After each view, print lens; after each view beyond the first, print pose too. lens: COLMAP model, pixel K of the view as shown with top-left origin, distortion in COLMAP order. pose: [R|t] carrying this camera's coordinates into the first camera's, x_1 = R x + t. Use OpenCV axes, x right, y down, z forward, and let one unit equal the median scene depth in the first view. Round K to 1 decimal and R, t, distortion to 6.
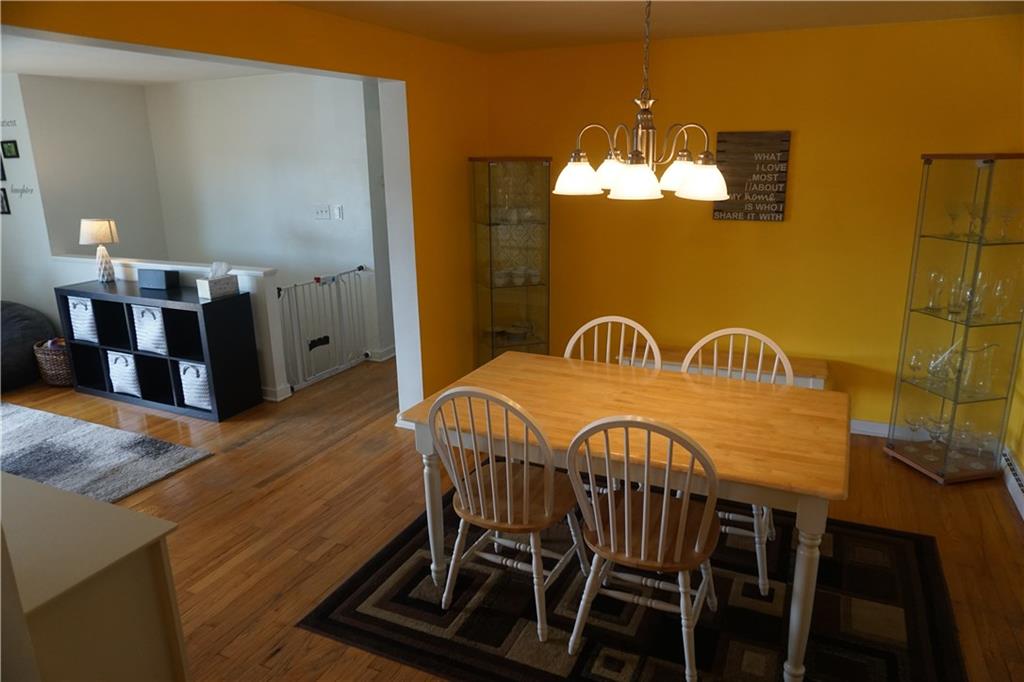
lens RADIAL K [[681.8, 0, 512.0], [0, 681.8, 341.0], [0, 0, 1]] dist [-0.059868, 0.044733]
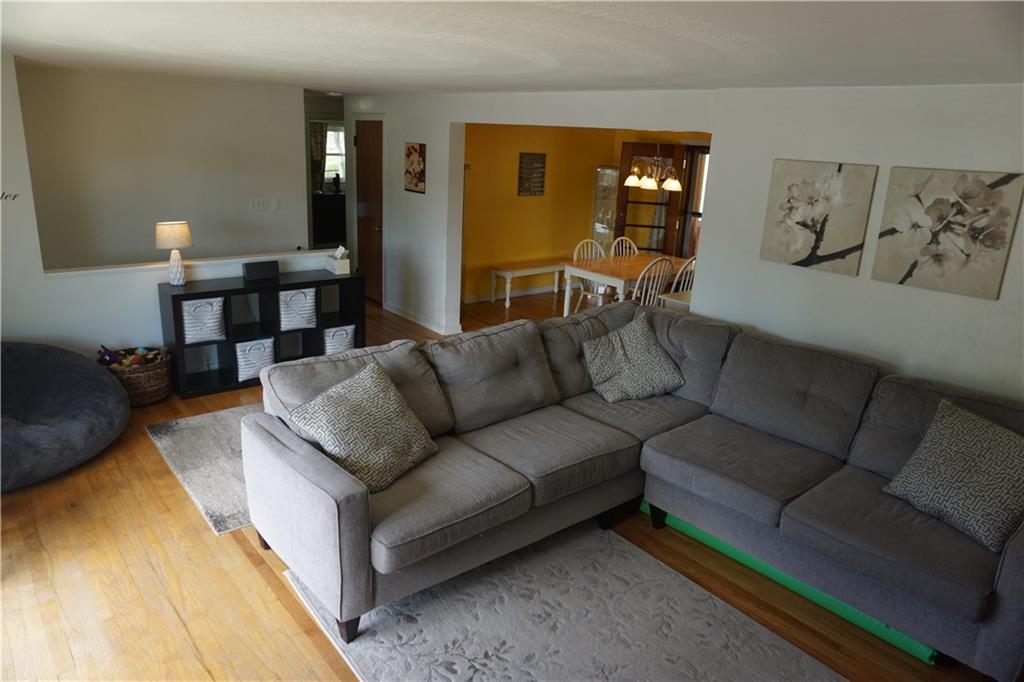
lens RADIAL K [[681.8, 0, 512.0], [0, 681.8, 341.0], [0, 0, 1]] dist [-0.059868, 0.044733]
pose [[0.424446, -0.229213, 0.875961, -2.519419], [0.189866, 0.968450, 0.161415, -0.149675], [-0.885323, 0.097803, 0.454575, 0.235392]]
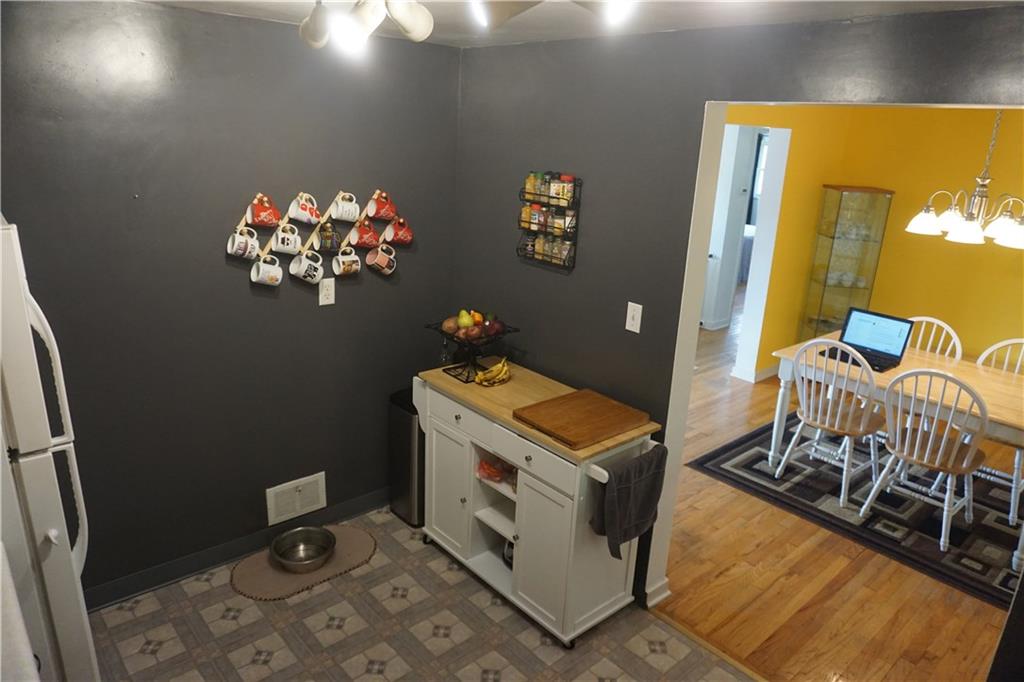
lens RADIAL K [[681.8, 0, 512.0], [0, 681.8, 341.0], [0, 0, 1]] dist [-0.059868, 0.044733]
pose [[0.914282, 0.176019, -0.364837, -0.148989], [-0.167643, 0.984324, 0.054784, 0.096218], [0.368761, 0.011075, 0.929458, -0.724984]]
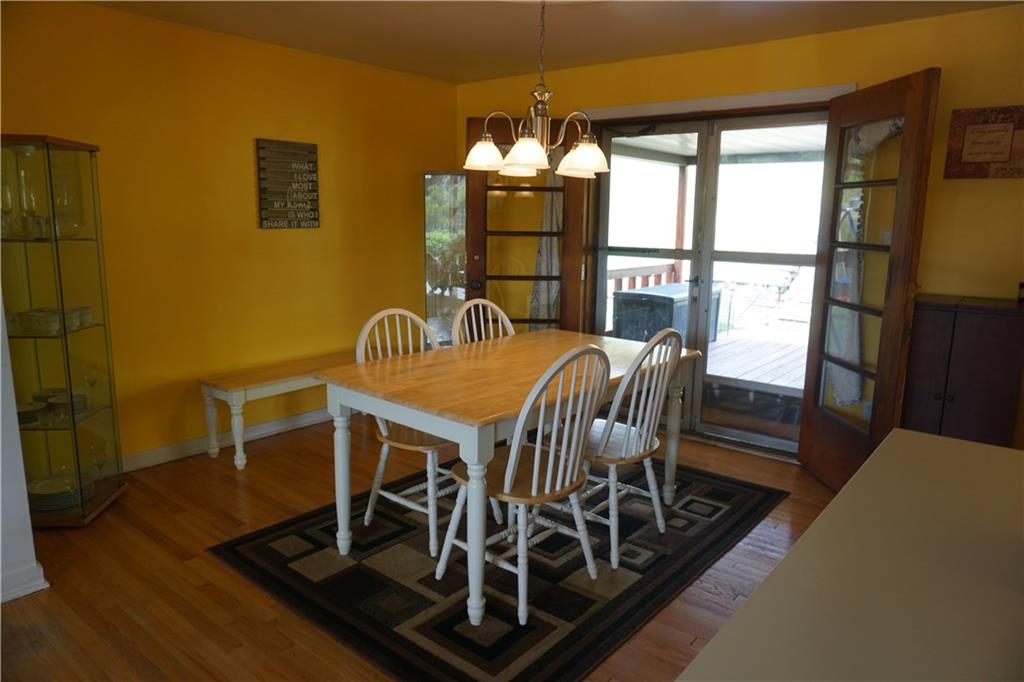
lens RADIAL K [[681.8, 0, 512.0], [0, 681.8, 341.0], [0, 0, 1]] dist [-0.059868, 0.044733]
pose [[0.251064, -0.155720, 0.955363, -0.893654], [0.239896, 0.966194, 0.094442, -0.047879], [-0.937772, 0.205477, 0.279933, 0.688132]]
